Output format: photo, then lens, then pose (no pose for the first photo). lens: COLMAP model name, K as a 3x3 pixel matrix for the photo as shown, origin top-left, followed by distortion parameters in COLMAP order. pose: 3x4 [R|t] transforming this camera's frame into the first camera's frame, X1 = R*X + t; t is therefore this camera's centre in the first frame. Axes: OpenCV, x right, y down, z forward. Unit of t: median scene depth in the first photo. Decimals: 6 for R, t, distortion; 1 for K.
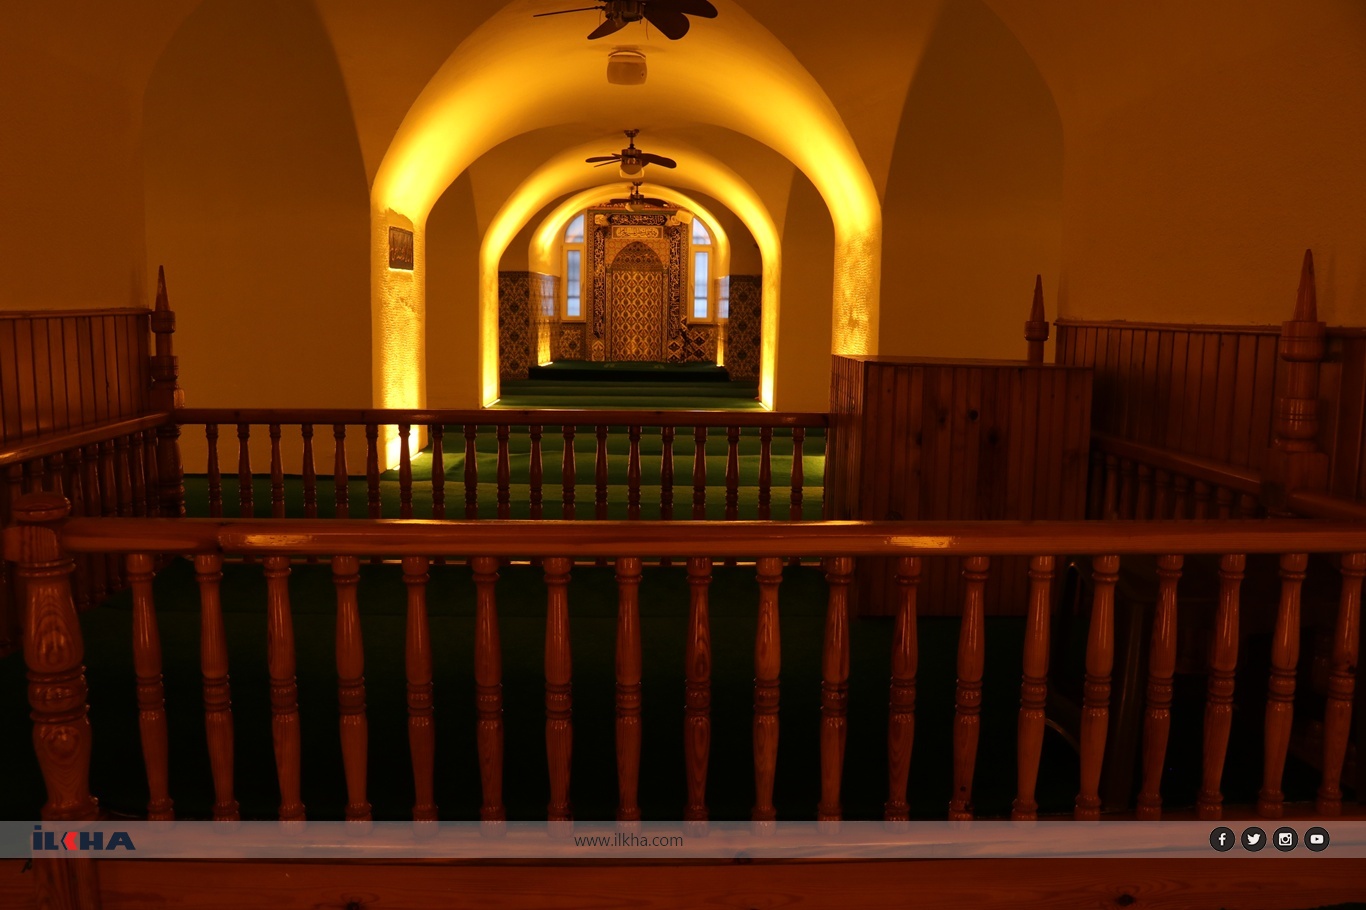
lens RADIAL K [[1183.4, 0, 682.7], [0, 1183.4, 475.2], [0, 0, 1]] dist [-0.092288, 0.011468]
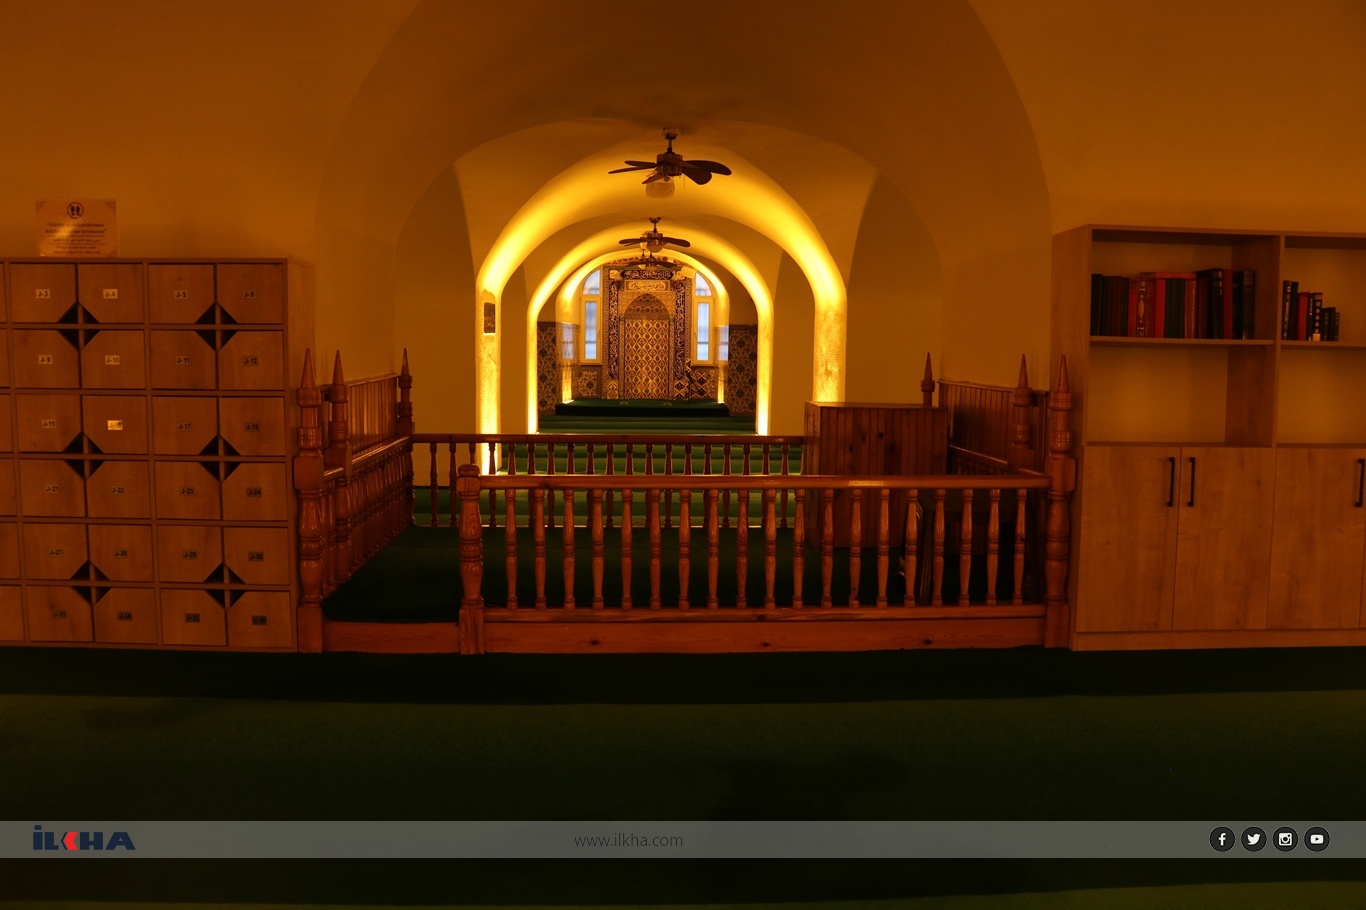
lens RADIAL K [[1194.6, 0, 683.0], [0, 1194.6, 455.0], [0, 0, 1]] dist [-0.003034, -0.000526]
pose [[0.999970, -0.003383, 0.006897, -0.013313], [0.003701, 0.998907, -0.046588, 0.011925], [-0.006732, 0.046612, 0.998890, -0.156085]]
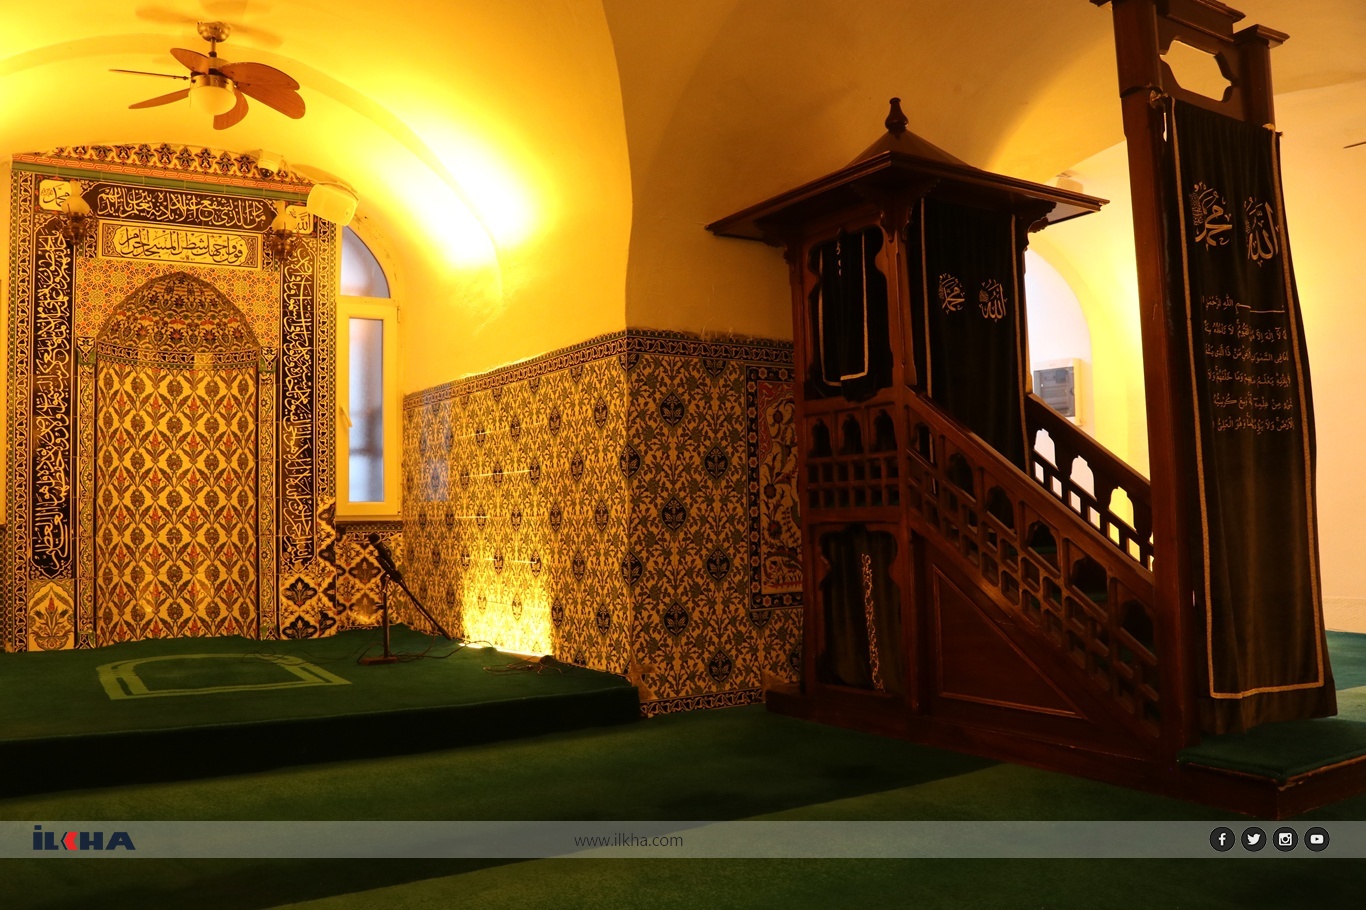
lens RADIAL K [[1183.4, 0, 682.7], [0, 1183.4, 475.2], [0, 0, 1]] dist [-0.092288, 0.011468]
pose [[0.883037, -0.010868, 0.469177, -0.072647], [0.091735, 0.984444, -0.149851, -0.089223], [-0.460250, 0.175364, 0.870298, 0.721554]]
